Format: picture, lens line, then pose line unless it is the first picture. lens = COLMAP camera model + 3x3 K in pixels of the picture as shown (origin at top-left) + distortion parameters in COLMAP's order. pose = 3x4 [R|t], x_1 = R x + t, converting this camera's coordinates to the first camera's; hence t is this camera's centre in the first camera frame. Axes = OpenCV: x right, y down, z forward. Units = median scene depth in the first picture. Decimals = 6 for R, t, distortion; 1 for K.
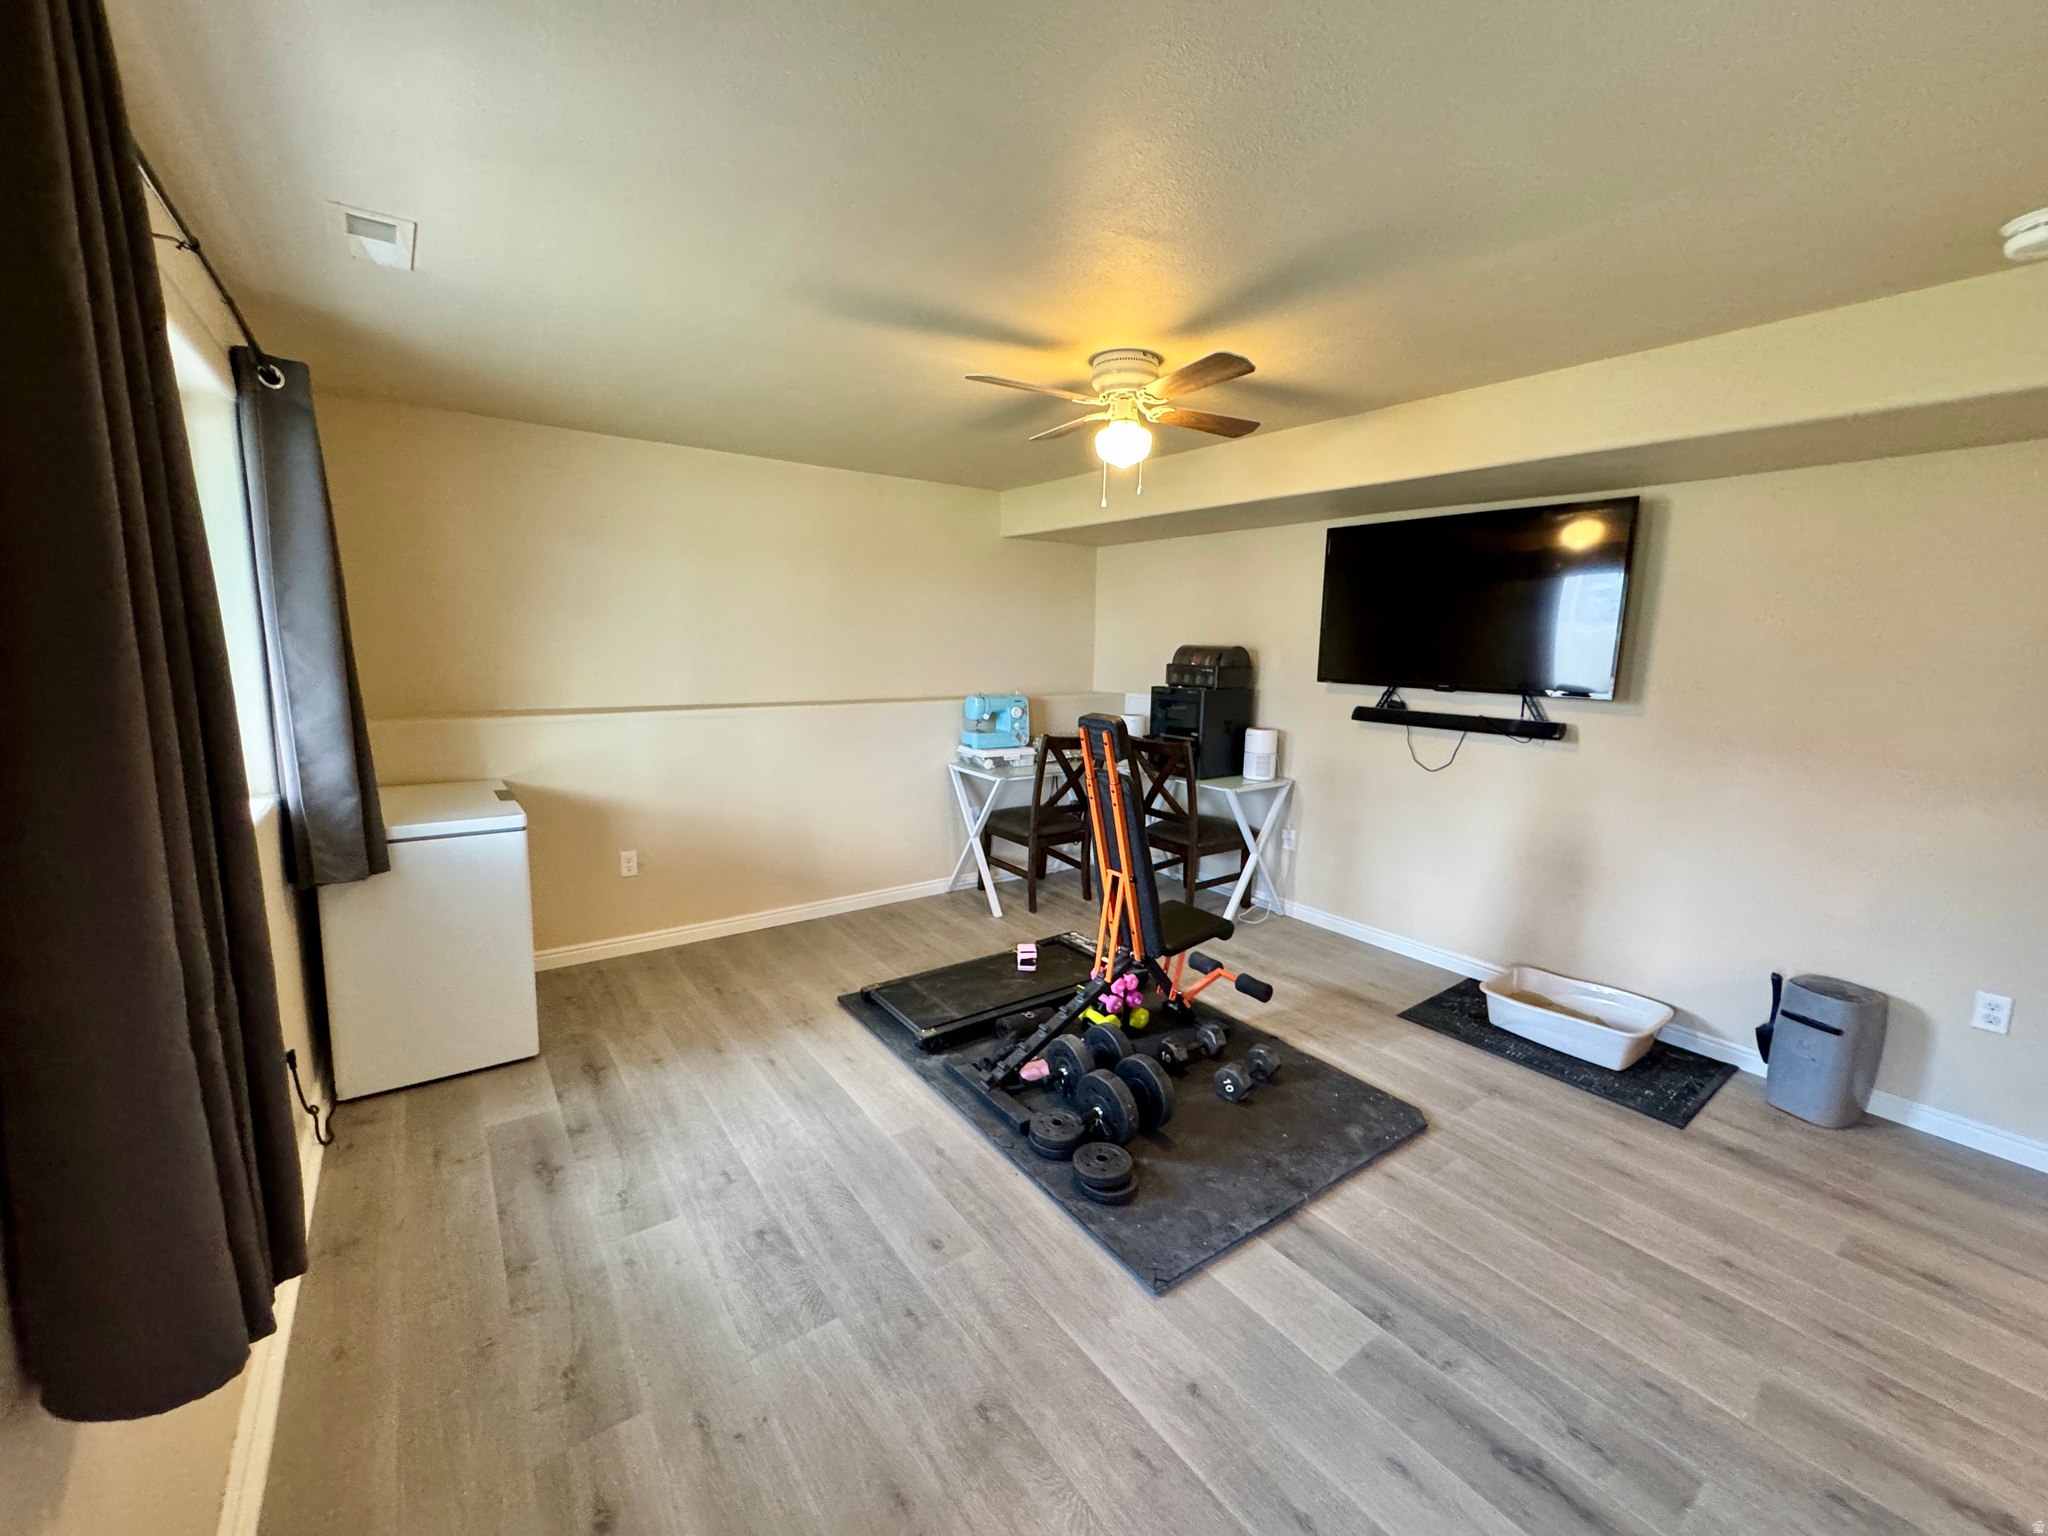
lens RADIAL K [[820.9, 0, 1024.9], [0, 820.9, 765.4], [0, 0, 1]] dist [-0.004165, 0.000514]
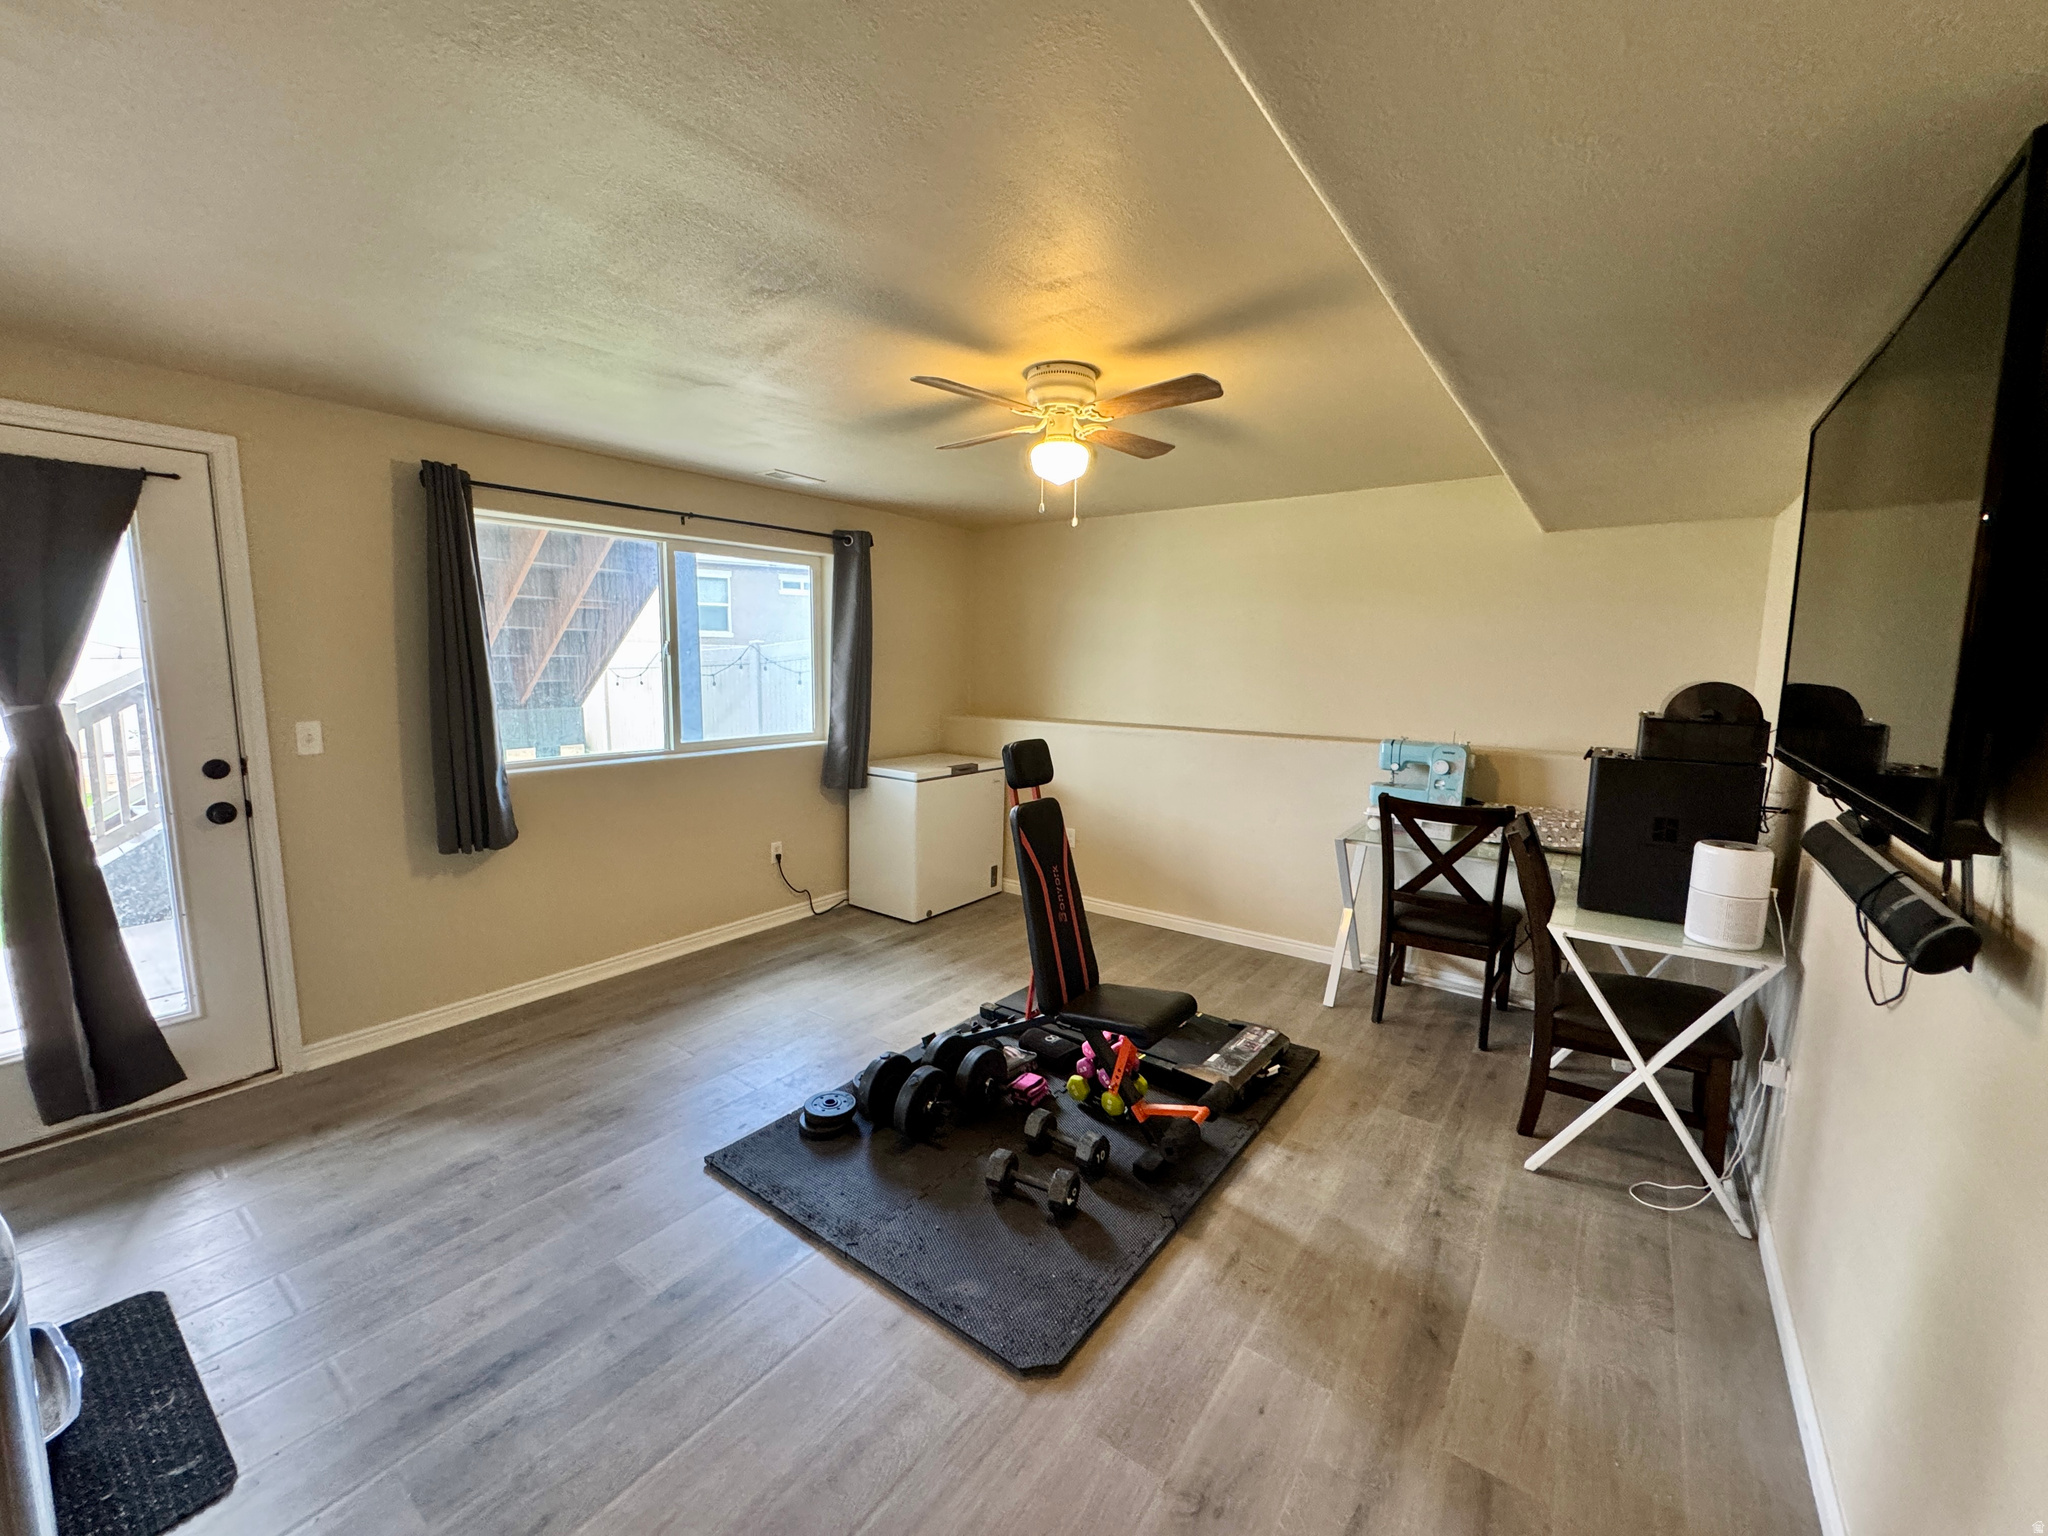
lens RADIAL K [[820.9, 0, 1022.3], [0, 820.9, 768.8], [0, 0, 1]] dist [-0.004165, 0.000514]
pose [[0.300886, 0.112826, -0.946962, 1.046806], [-0.156595, 0.985344, 0.067643, -0.095560], [0.940715, 0.127937, 0.314144, 0.704739]]
